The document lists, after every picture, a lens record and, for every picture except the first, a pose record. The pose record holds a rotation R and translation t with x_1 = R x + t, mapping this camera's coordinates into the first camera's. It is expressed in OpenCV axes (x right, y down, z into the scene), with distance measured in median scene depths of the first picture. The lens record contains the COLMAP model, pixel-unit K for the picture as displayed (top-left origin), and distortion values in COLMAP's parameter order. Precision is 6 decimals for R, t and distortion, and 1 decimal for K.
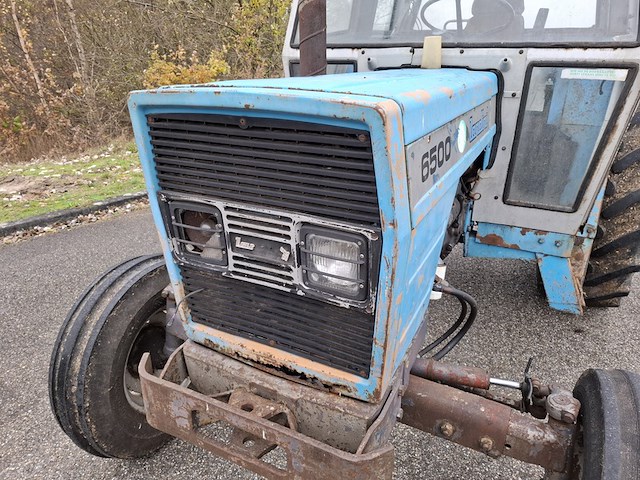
lens RADIAL K [[447.6, 0, 317.2], [0, 447.6, 247.3], [0, 0, 1]] dist [0.067437, -0.090347]
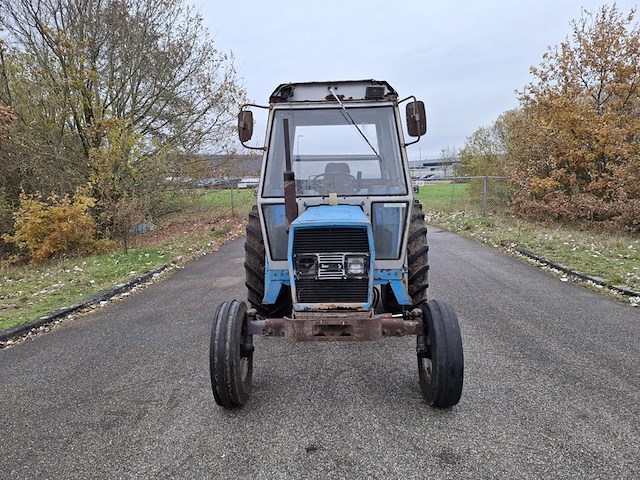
lens RADIAL K [[442.1, 0, 317.3], [0, 442.1, 234.6], [0, 0, 1]] dist [0.087146, -0.086365]
pose [[0.912888, -0.081632, 0.399964, -0.758497], [0.185207, 0.955977, -0.227609, 0.252880], [-0.363776, 0.281858, 0.887819, -0.959071]]
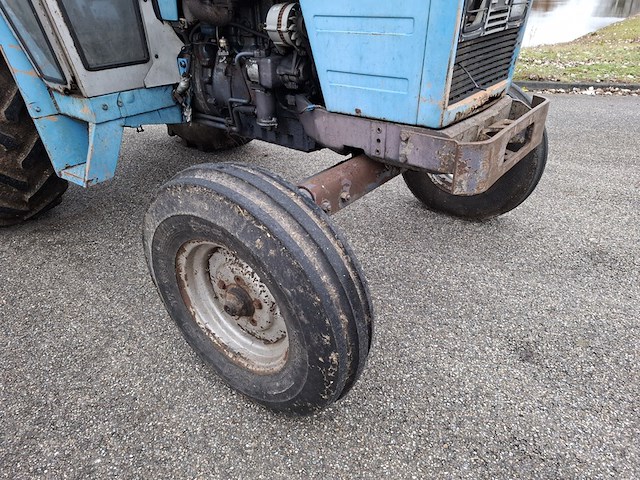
lens RADIAL K [[441.7, 0, 324.6], [0, 441.7, 237.4], [0, 0, 1]] dist [0.086984, -0.087056]
pose [[0.205572, -0.496075, 0.843593, -0.914781], [0.409909, 0.826392, 0.386071, -0.077113], [-0.888659, 0.266431, 0.373229, 0.596117]]
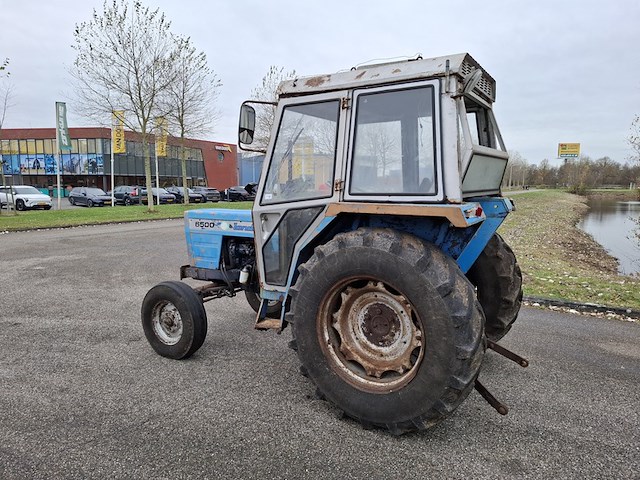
lens RADIAL K [[443.9, 0, 328.5], [0, 443.9, 231.4], [0, 0, 1]] dist [0.084758, -0.083519]
pose [[-0.064085, 0.097896, -0.993131, 2.725579], [-0.388954, 0.914026, 0.115197, -0.660649], [0.919025, 0.393665, -0.020498, 1.281640]]
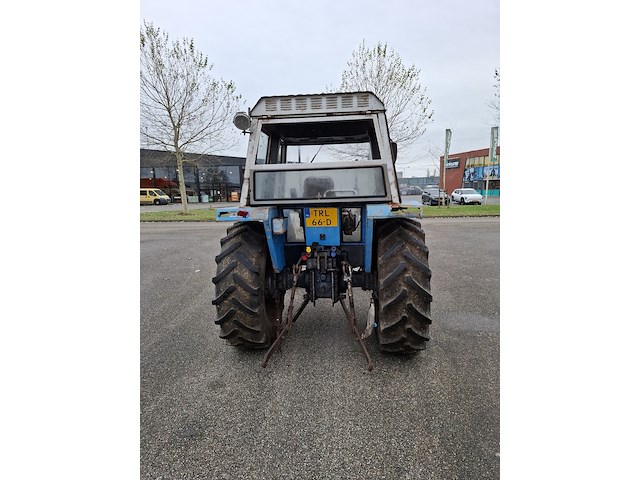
lens RADIAL K [[330.8, 0, 322.7], [0, 330.8, 238.9], [0, 0, 1]] dist [0.052346, 0.000023]
pose [[-0.926437, 0.068671, -0.370134, 1.343956], [-0.130822, 0.863212, 0.487597, -1.520223], [0.352988, 0.500150, -0.790727, 3.266984]]
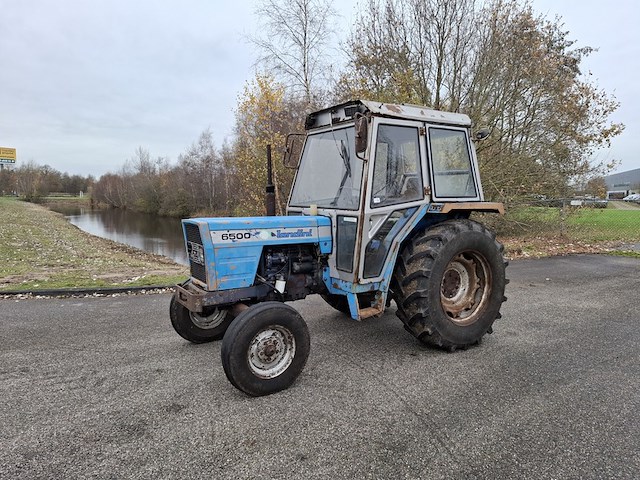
lens RADIAL K [[441.7, 0, 324.6], [0, 441.7, 237.4], [0, 0, 1]] dist [0.086984, -0.087056]
pose [[0.869088, 0.046977, -0.492423, 1.617569], [-0.193154, 0.948679, -0.250399, 0.367132], [0.455388, 0.312732, 0.833559, -1.103996]]
